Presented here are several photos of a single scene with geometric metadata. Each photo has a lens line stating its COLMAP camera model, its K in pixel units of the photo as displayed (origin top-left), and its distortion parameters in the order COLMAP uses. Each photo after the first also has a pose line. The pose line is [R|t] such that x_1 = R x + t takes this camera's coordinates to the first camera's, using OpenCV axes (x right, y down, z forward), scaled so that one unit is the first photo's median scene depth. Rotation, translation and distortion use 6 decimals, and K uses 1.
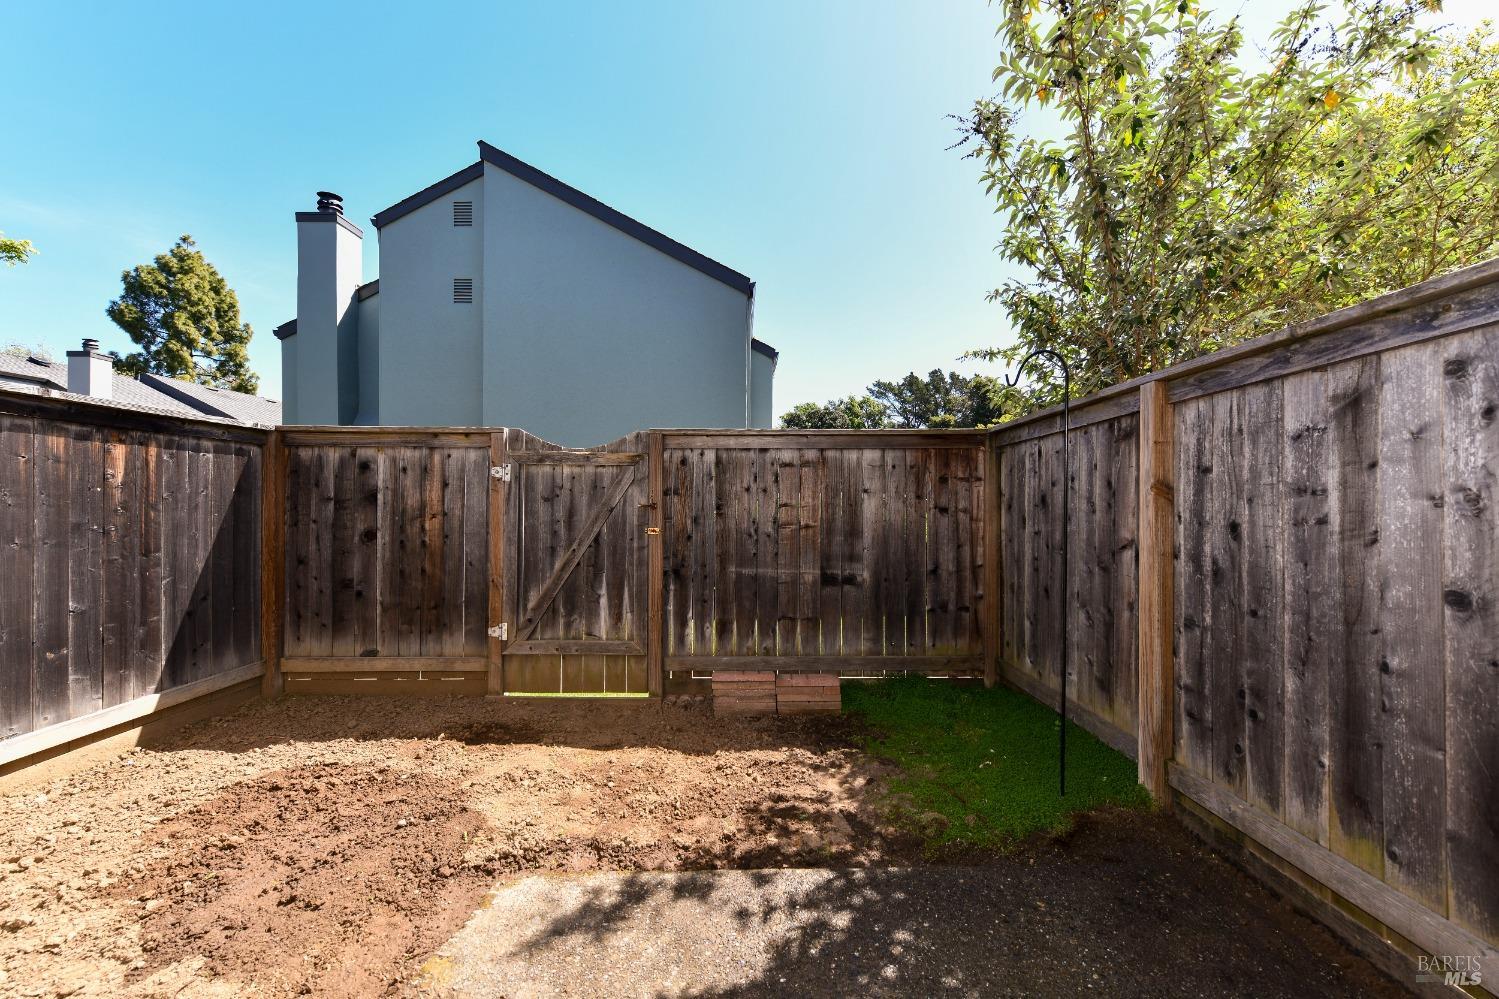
lens RADIAL K [[611.7, 0, 748.3], [0, 611.7, 501.6], [0, 0, 1]] dist [0.001161, 0.000752]
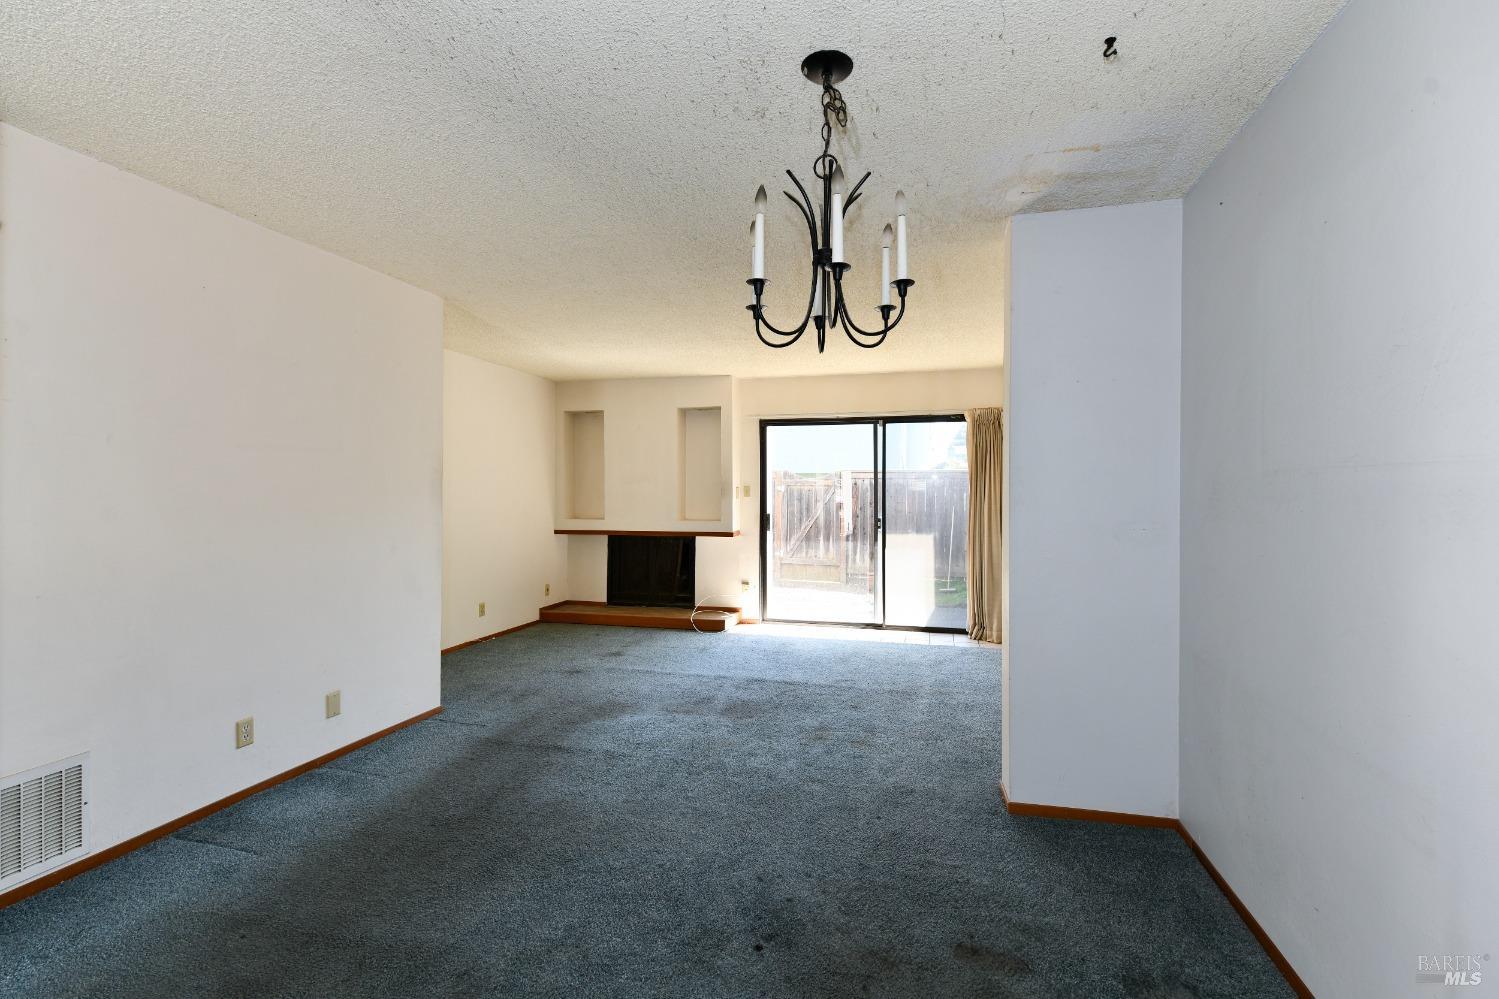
lens RADIAL K [[687.2, 0, 751.5], [0, 687.2, 498.7], [0, 0, 1]] dist [0.003537, -0.000153]
pose [[0.959052, 0.005225, -0.283183, 0.257075], [-0.005671, 0.999984, -0.000753, -0.004434], [0.283175, 0.002329, 0.959066, -1.630572]]
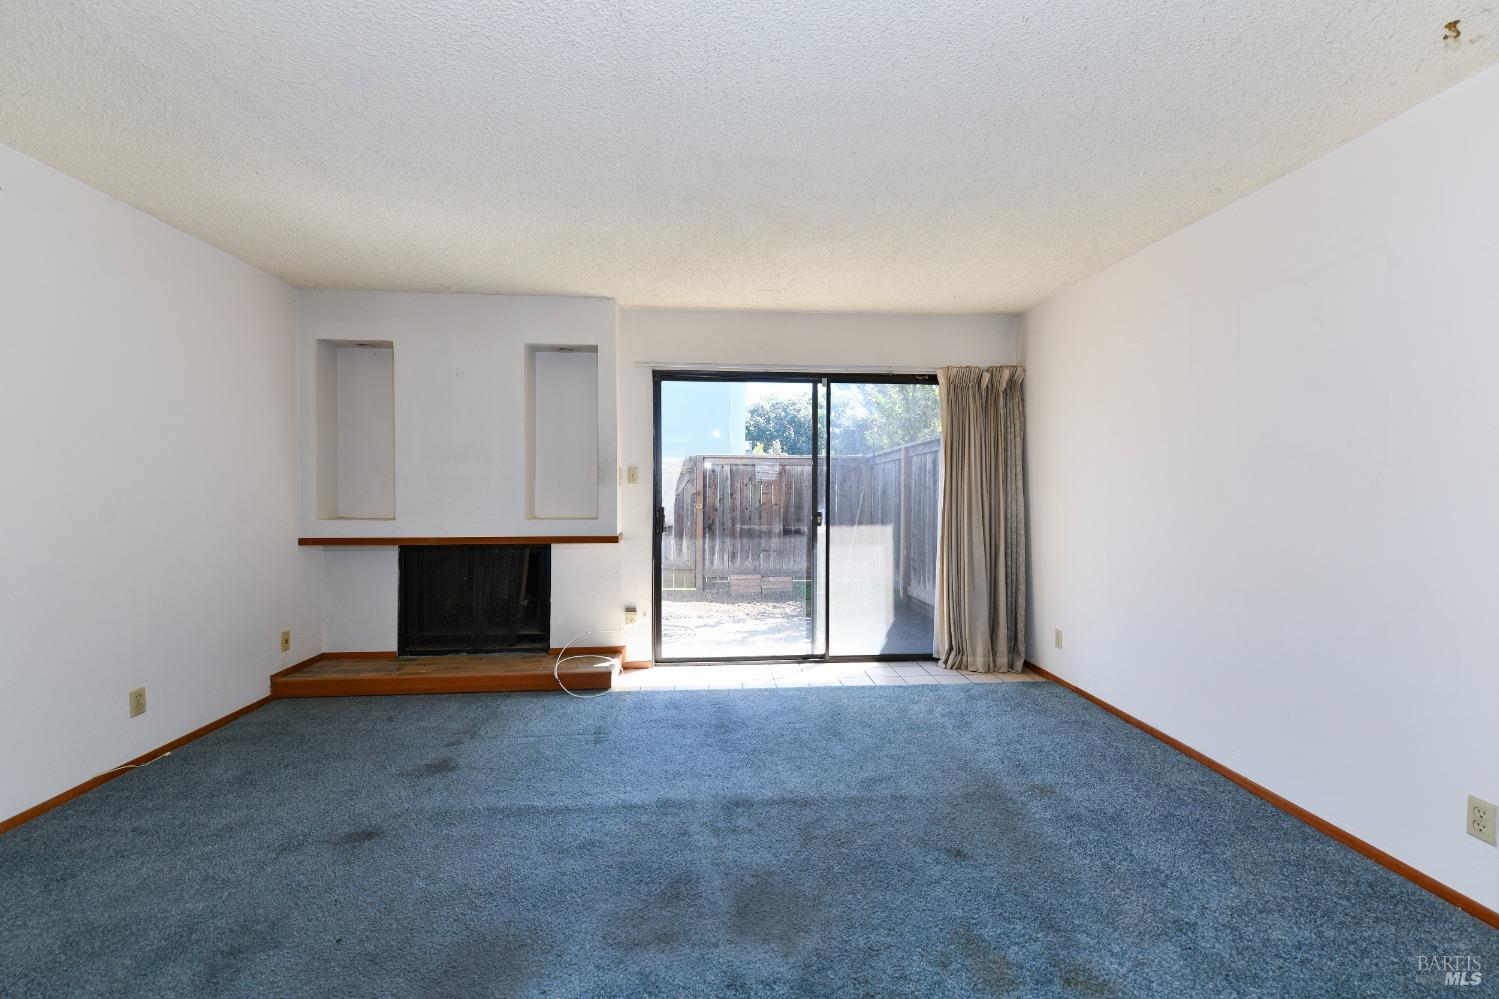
lens RADIAL K [[642.0, 0, 749.4], [0, 642.0, 499.9], [0, 0, 1]] dist [0.001741, -0.000592]
pose [[0.998023, 0.000229, 0.062843, -0.120462], [-0.000910, 0.999941, 0.010817, 0.006301], [-0.062836, -0.010852, 0.997965, -1.075373]]
